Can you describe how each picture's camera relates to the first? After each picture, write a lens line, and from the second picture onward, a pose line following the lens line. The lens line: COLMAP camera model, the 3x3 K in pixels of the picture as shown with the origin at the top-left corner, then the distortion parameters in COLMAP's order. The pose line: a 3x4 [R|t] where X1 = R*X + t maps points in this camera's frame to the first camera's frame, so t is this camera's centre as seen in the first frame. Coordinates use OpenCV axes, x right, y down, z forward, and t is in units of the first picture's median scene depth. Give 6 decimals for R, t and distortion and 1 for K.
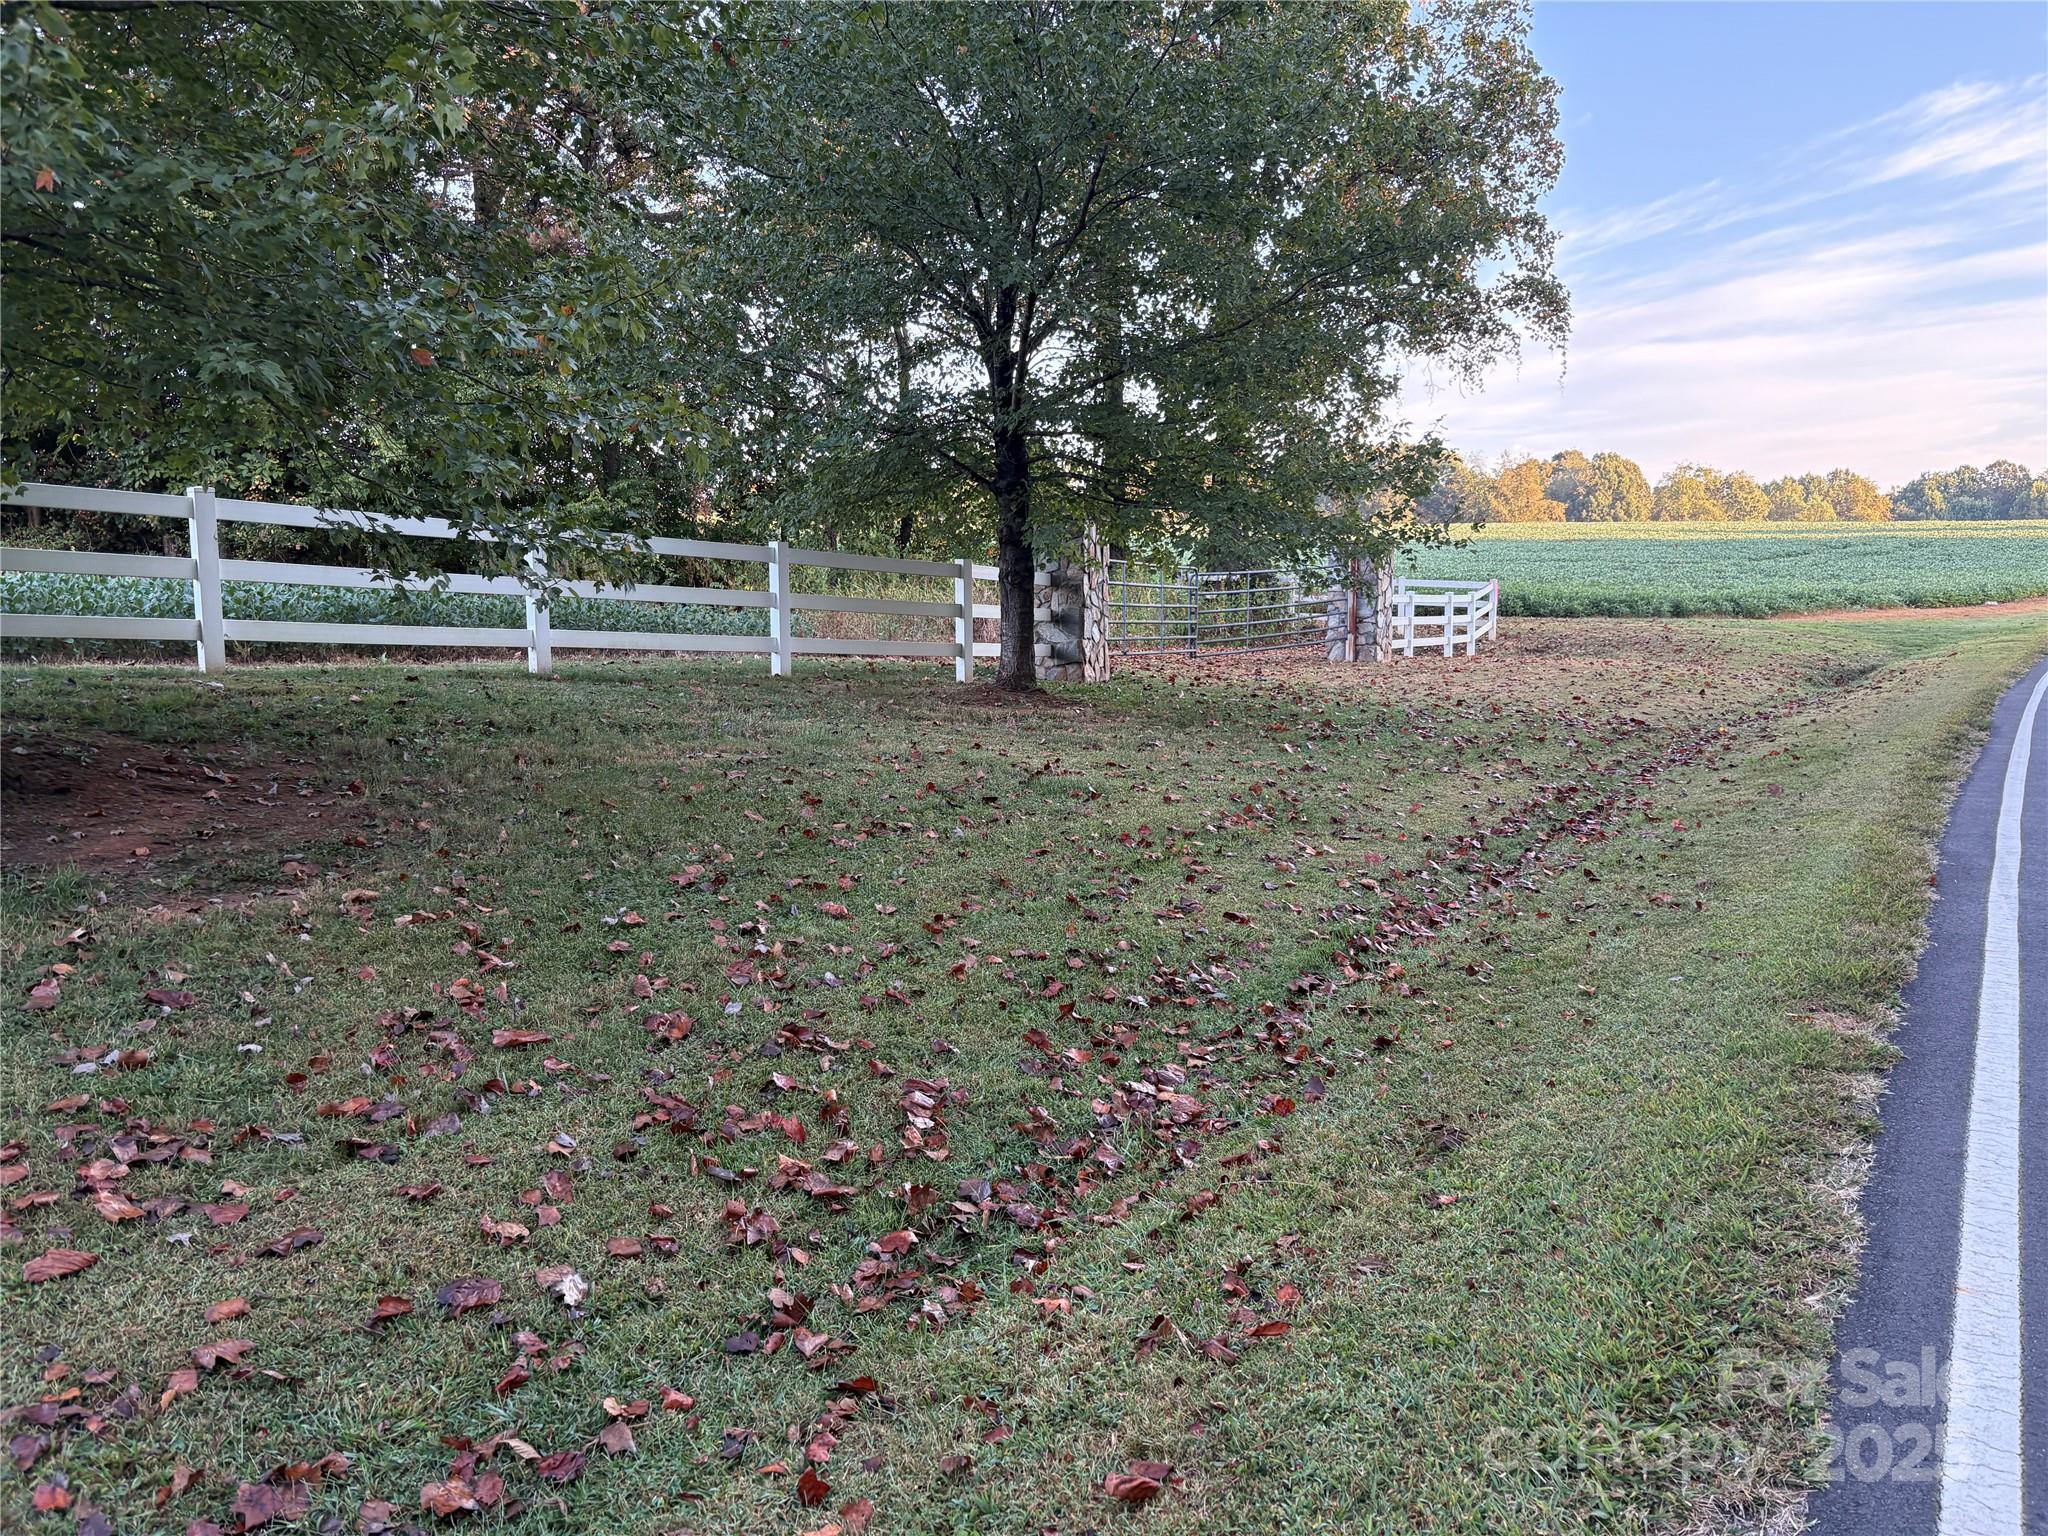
lens RADIAL K [[1514.3, 0, 1024.0], [0, 1514.3, 768.0], [0, 0, 1]] dist [0.038540, -0.031843]
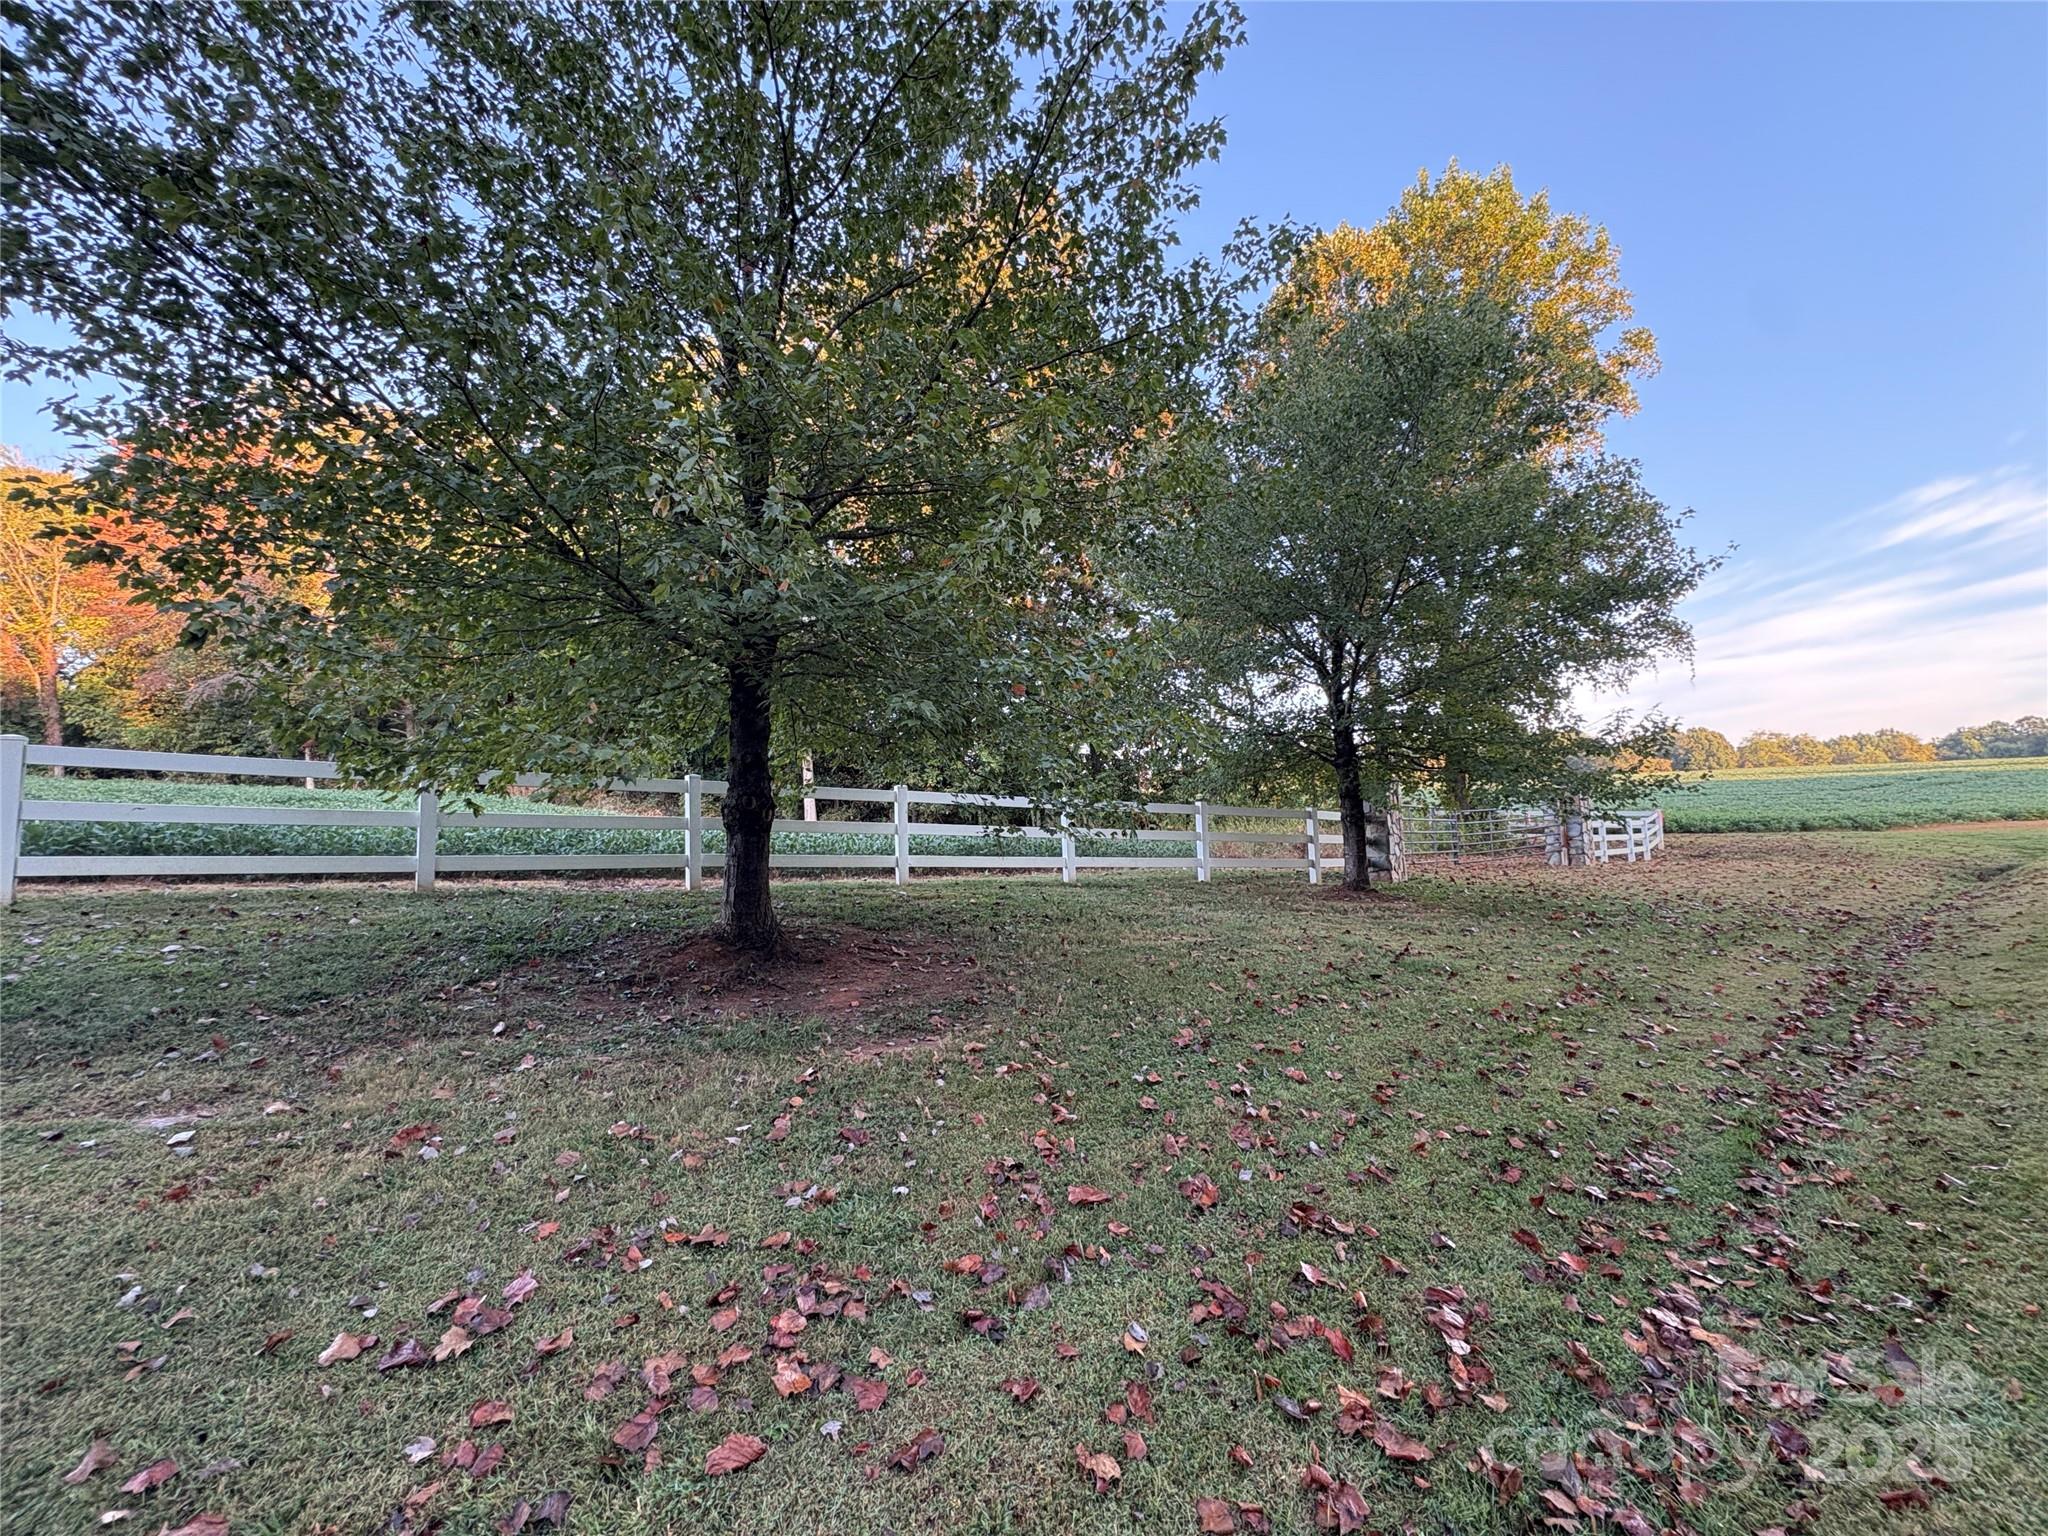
lens RADIAL K [[810.7, 0, 1025.7], [0, 810.7, 765.3], [0, 0, 1]] dist [0.000951, -0.000343]
pose [[0.940886, -0.050191, -0.334984, -0.096362], [-0.014848, 0.981899, -0.188824, -0.036026], [0.338397, 0.182636, 0.923110, 0.206205]]
